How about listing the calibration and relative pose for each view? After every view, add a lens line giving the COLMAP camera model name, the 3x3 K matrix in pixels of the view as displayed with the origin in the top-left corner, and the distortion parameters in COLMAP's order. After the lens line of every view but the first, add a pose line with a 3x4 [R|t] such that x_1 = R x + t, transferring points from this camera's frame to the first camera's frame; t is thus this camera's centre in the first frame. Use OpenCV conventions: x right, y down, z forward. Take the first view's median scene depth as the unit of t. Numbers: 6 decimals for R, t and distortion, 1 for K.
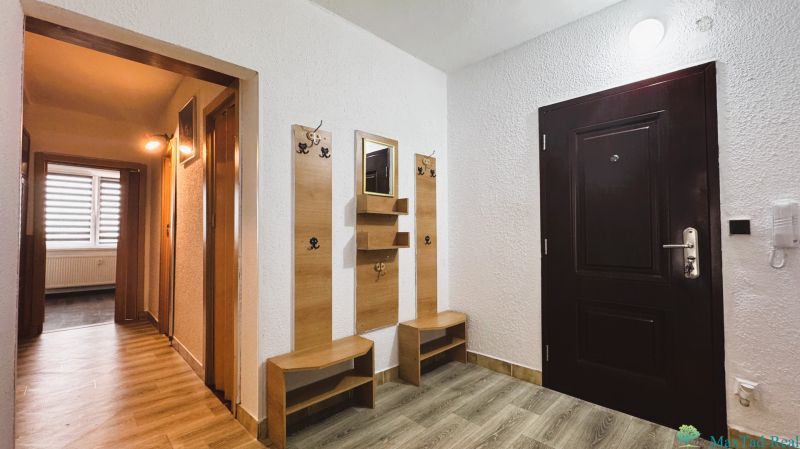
lens RADIAL K [[329.8, 0, 400.0], [0, 329.8, 224.5], [0, 0, 1]] dist [-0.002193, -0.000174]
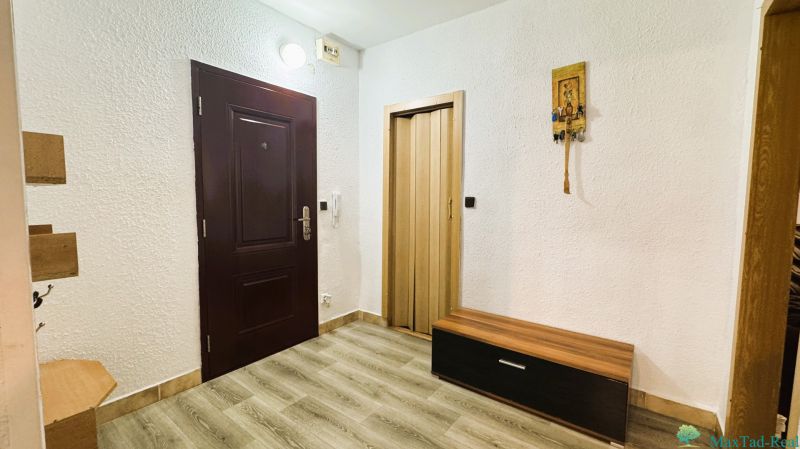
lens RADIAL K [[329.8, 0, 400.0], [0, 329.8, 224.5], [0, 0, 1]] dist [-0.002193, -0.000174]
pose [[-0.139538, -0.075615, 0.987325, -0.598994], [-0.029358, 0.996958, 0.072203, -0.024566], [-0.989781, -0.018911, -0.141333, 0.727262]]
